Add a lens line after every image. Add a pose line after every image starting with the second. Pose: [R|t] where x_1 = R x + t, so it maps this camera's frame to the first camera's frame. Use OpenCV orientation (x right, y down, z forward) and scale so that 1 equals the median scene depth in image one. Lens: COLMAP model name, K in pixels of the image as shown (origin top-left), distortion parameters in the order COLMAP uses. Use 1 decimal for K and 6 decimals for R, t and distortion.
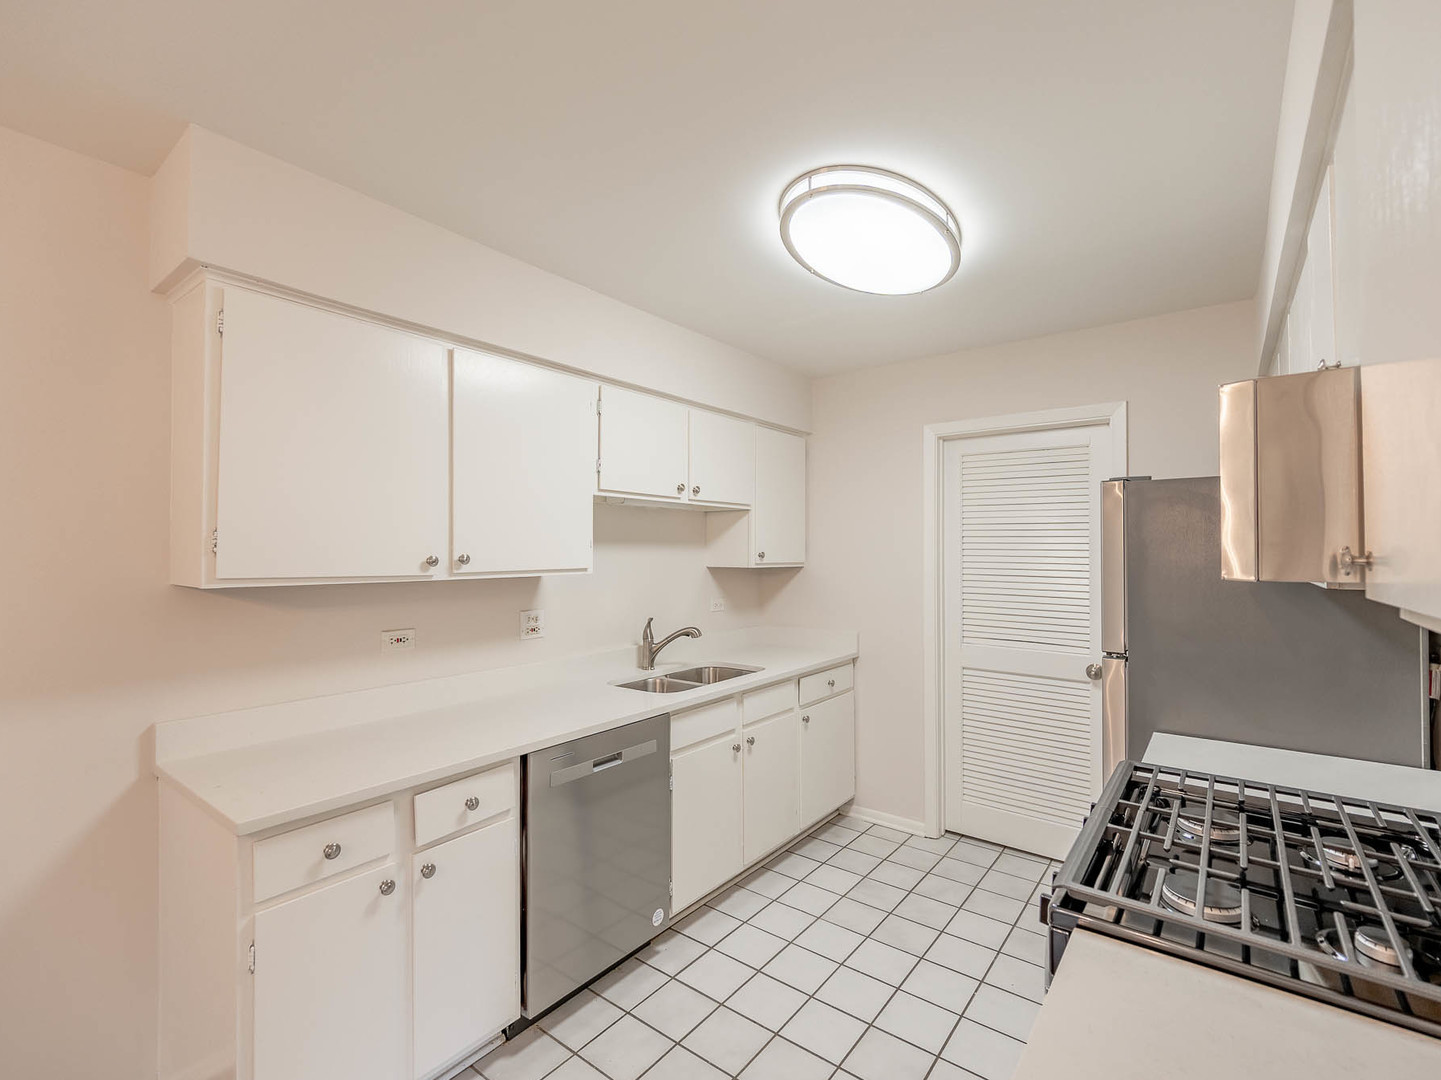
lens RADIAL K [[653.2, 0, 720.5], [0, 653.2, 540.0], [0, 0, 1]] dist [-0.002783, -0.000290]
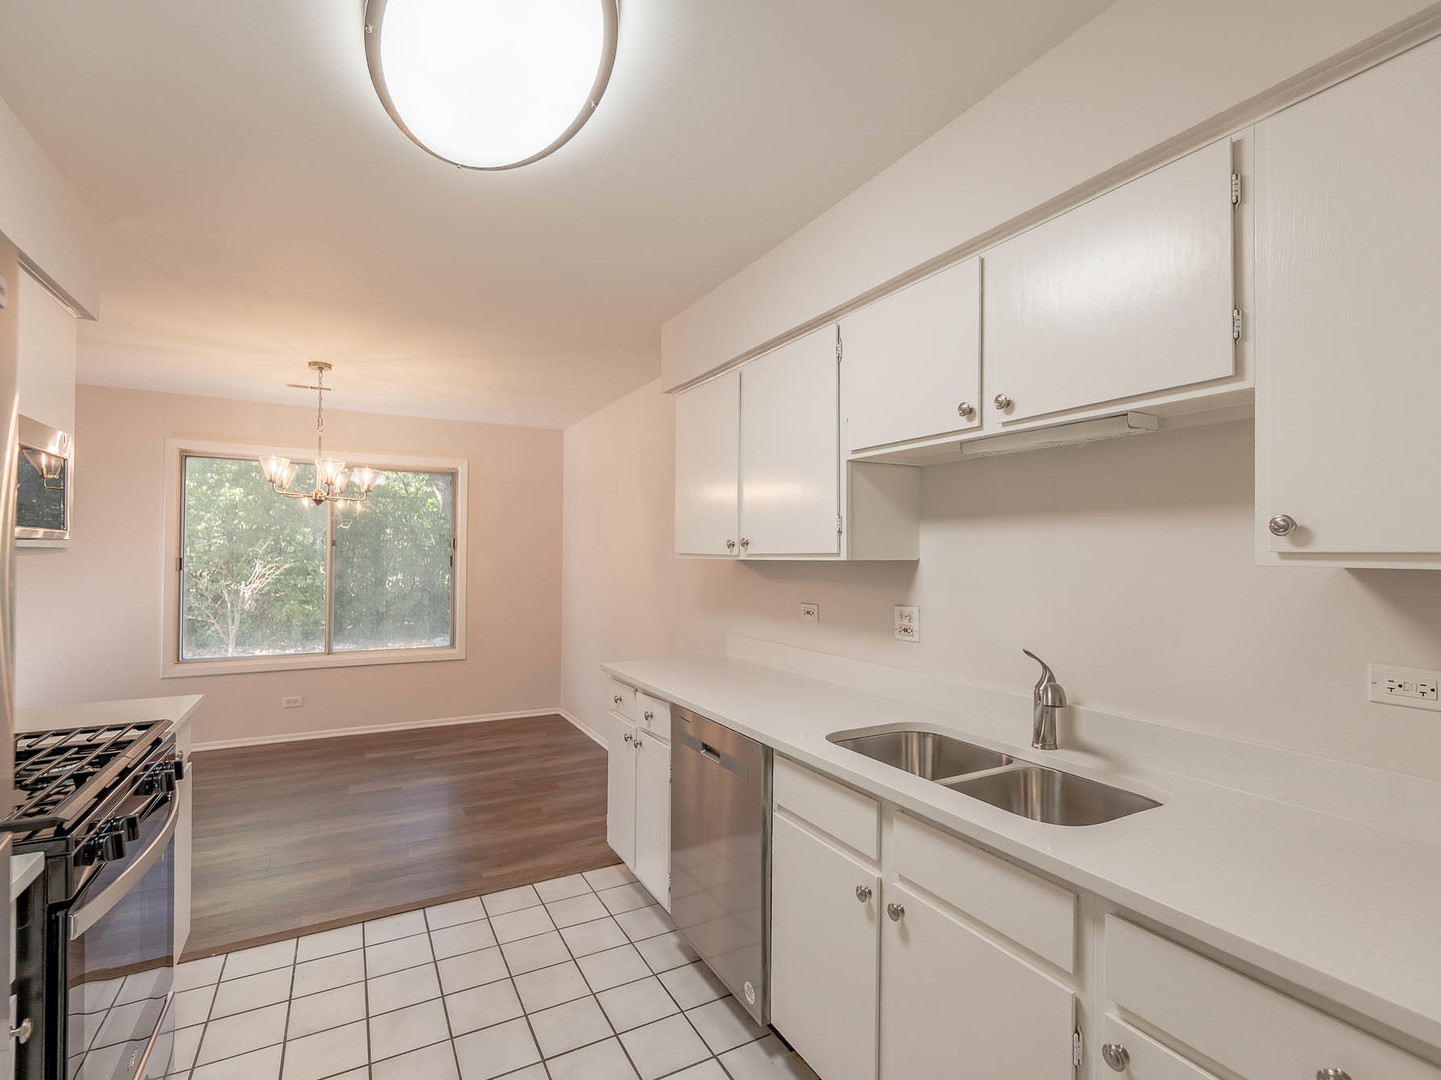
lens RADIAL K [[653.2, 0, 720.5], [0, 653.2, 540.0], [0, 0, 1]] dist [-0.002783, -0.000290]
pose [[-0.405299, -0.021536, -0.913930, 0.569174], [0.015635, 0.999413, -0.030484, 0.045722], [0.914050, -0.026645, -0.404725, 1.132674]]
